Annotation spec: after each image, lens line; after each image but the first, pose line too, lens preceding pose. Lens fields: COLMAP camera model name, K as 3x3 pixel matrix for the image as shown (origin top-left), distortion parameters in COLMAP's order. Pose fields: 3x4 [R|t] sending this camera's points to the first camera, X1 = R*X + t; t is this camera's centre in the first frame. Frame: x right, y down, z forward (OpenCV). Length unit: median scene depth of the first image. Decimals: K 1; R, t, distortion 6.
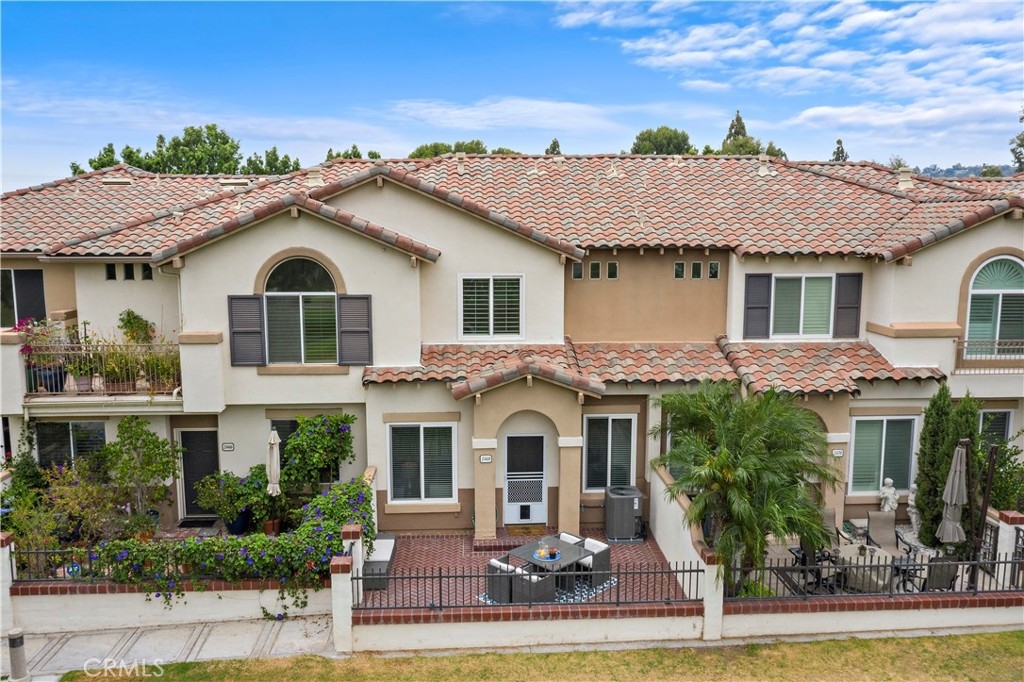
lens RADIAL K [[797.0, 0, 512.0], [0, 797.0, 341.0], [0, 0, 1]] dist [-0.004040, -0.008940]
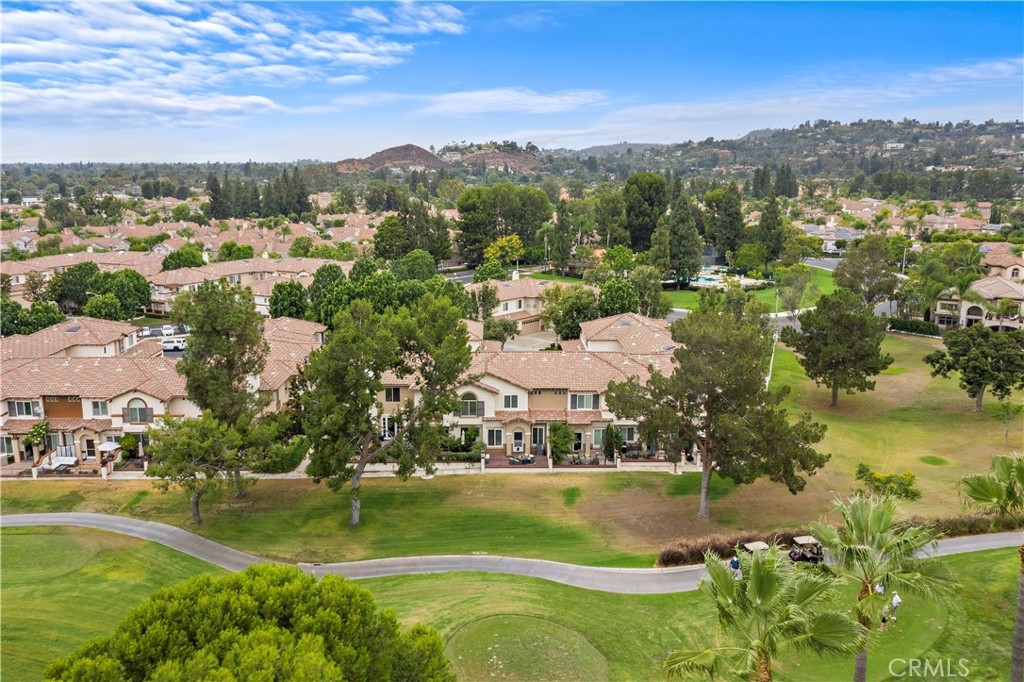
lens RADIAL K [[797.0, 0, 512.0], [0, 797.0, 341.0], [0, 0, 1]] dist [-0.004040, -0.008940]
pose [[0.999237, 0.012520, -0.037004, 0.140854], [-0.010005, 0.997677, 0.067378, -0.688272], [0.037762, -0.066956, 0.997041, -3.405917]]
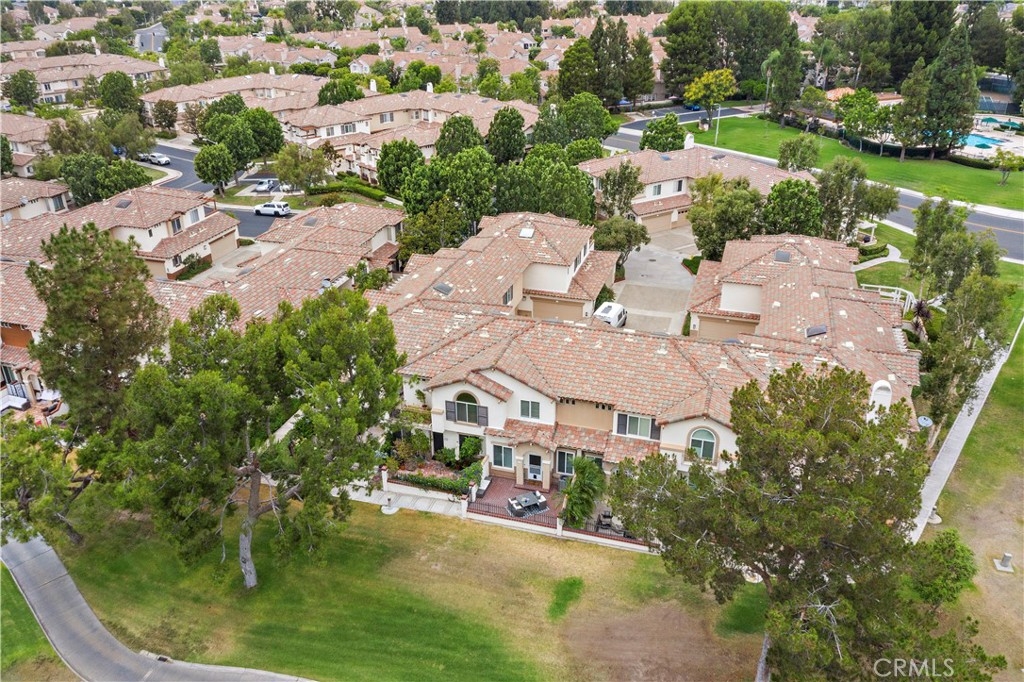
lens RADIAL K [[797.0, 0, 512.0], [0, 797.0, 341.0], [0, 0, 1]] dist [-0.004040, -0.008940]
pose [[0.937188, 0.146981, -0.316346, 0.832449], [-0.044319, 0.949715, 0.309963, -1.232929], [0.345998, -0.276473, 0.896576, -1.633831]]
